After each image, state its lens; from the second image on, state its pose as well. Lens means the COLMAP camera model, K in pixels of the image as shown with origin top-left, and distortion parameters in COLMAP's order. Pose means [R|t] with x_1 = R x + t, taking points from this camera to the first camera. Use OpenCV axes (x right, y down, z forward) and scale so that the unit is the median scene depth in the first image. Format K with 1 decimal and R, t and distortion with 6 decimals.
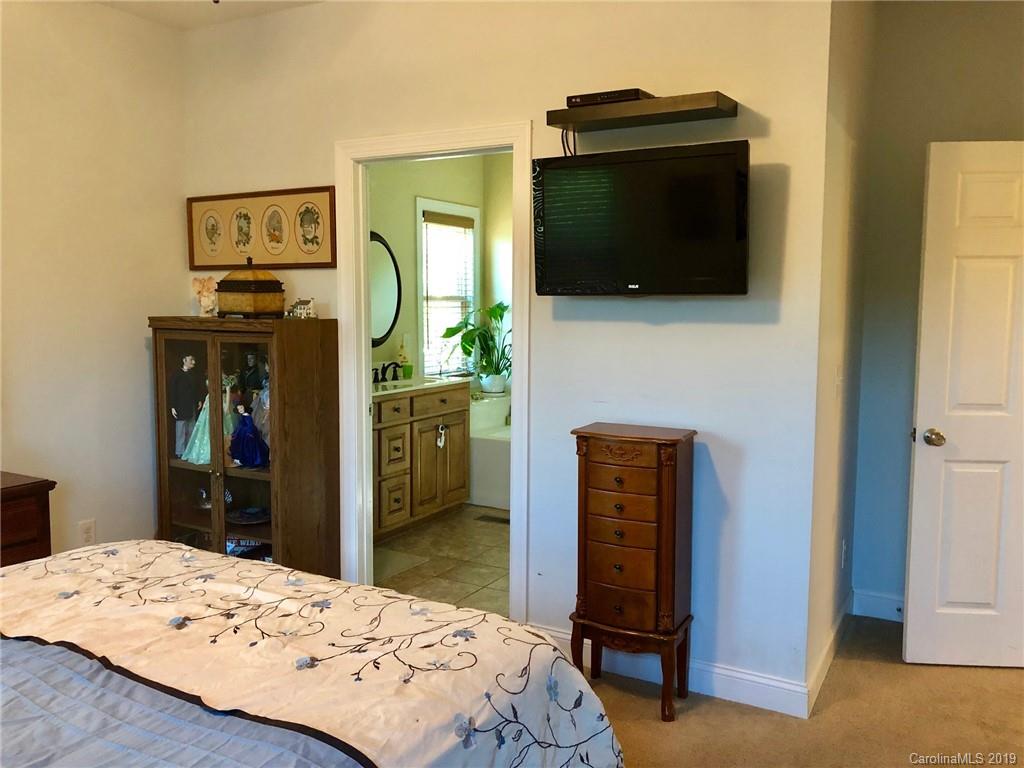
lens RADIAL K [[833.8, 0, 510.9], [0, 833.8, 382.9], [0, 0, 1]] dist [0.037805, -0.041913]
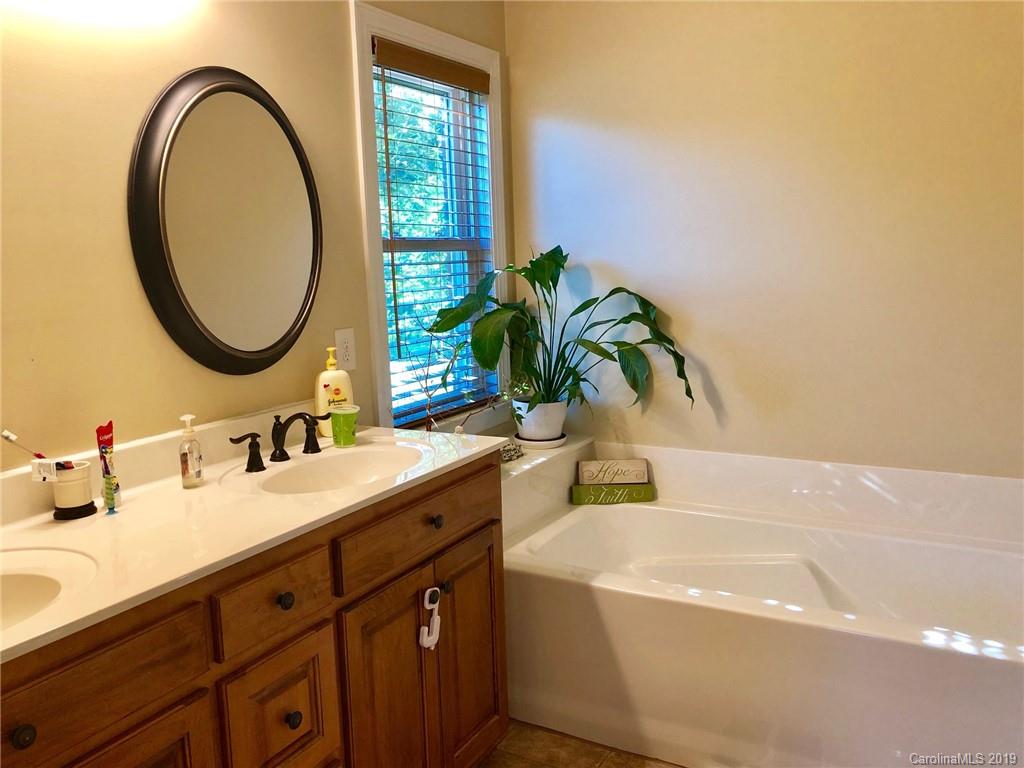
lens RADIAL K [[833.8, 0, 518.3], [0, 833.8, 384.2], [0, 0, 1]] dist [0.037805, -0.041913]
pose [[0.999508, -0.030780, 0.006017, -0.042478], [0.030360, 0.997710, 0.060433, -0.057713], [-0.007863, -0.060221, 0.998154, 0.613485]]
